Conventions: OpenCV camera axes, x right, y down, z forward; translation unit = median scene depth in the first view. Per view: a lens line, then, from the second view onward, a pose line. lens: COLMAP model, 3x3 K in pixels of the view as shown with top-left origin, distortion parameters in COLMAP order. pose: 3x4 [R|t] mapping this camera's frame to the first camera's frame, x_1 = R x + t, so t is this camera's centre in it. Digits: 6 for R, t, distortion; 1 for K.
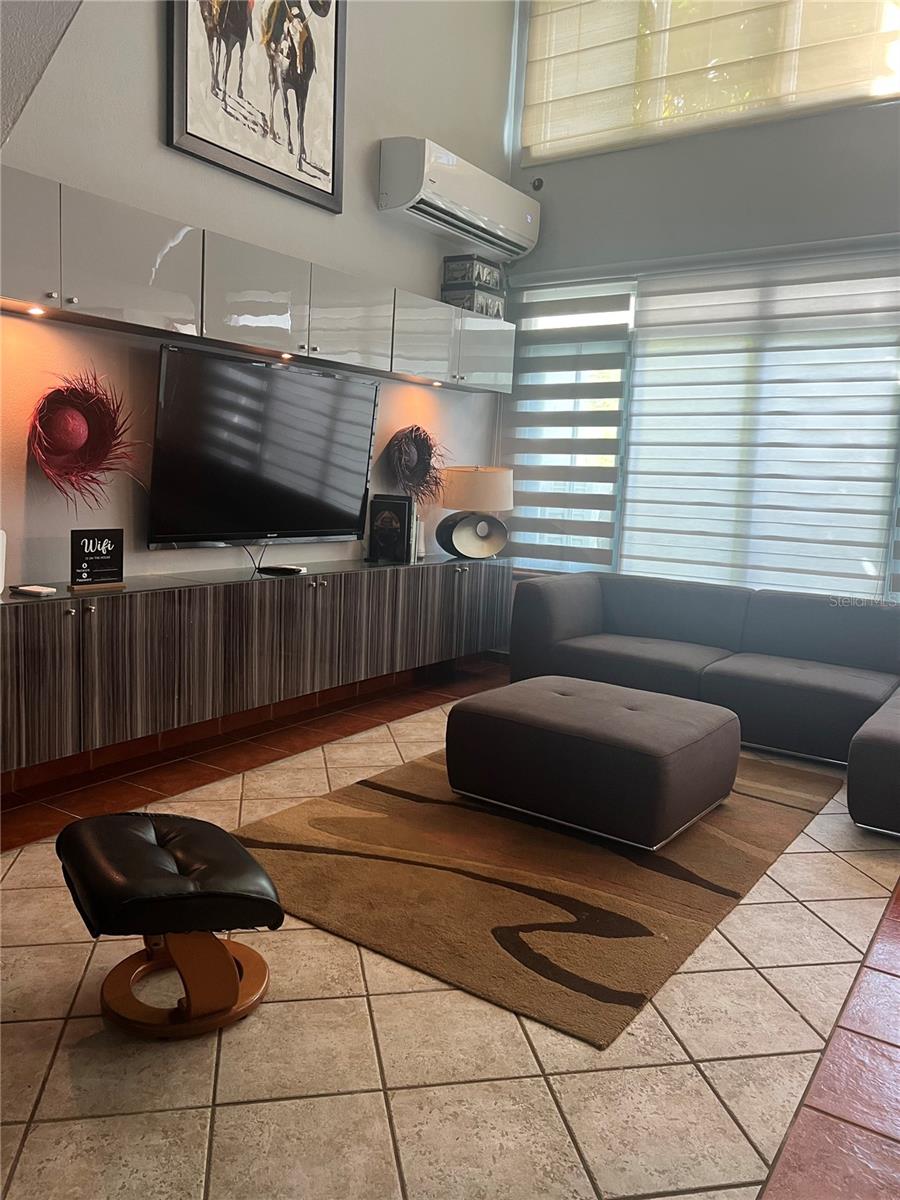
lens RADIAL K [[913.3, 0, 450.0], [0, 913.3, 600.0], [0, 0, 1]] dist [0.076856, 0.000048]
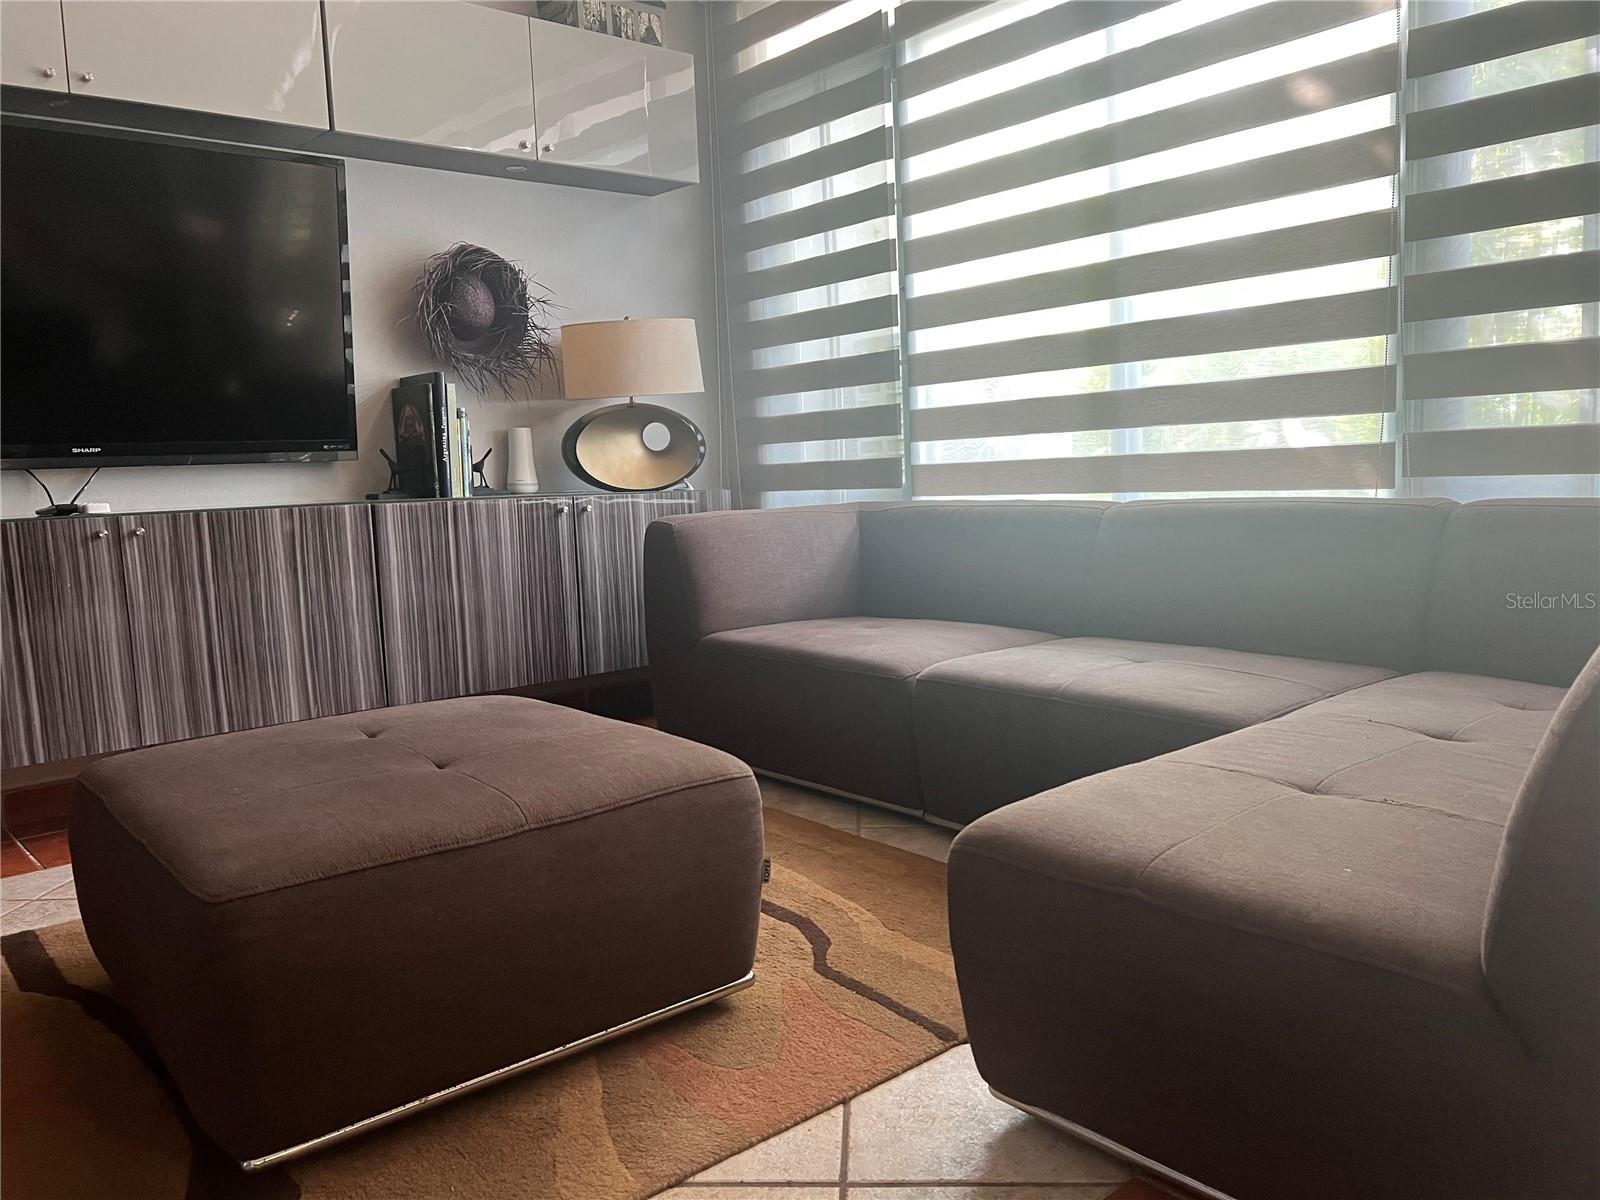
lens RADIAL K [[1232.3, 0, 800.0], [0, 1232.3, 600.0], [0, 0, 1]] dist [0.009119, 0.003144]
pose [[0.970542, -0.055309, -0.234498, 0.301923], [0.049918, 0.998336, -0.028869, 0.046619], [0.235704, 0.016312, 0.971688, 0.337533]]
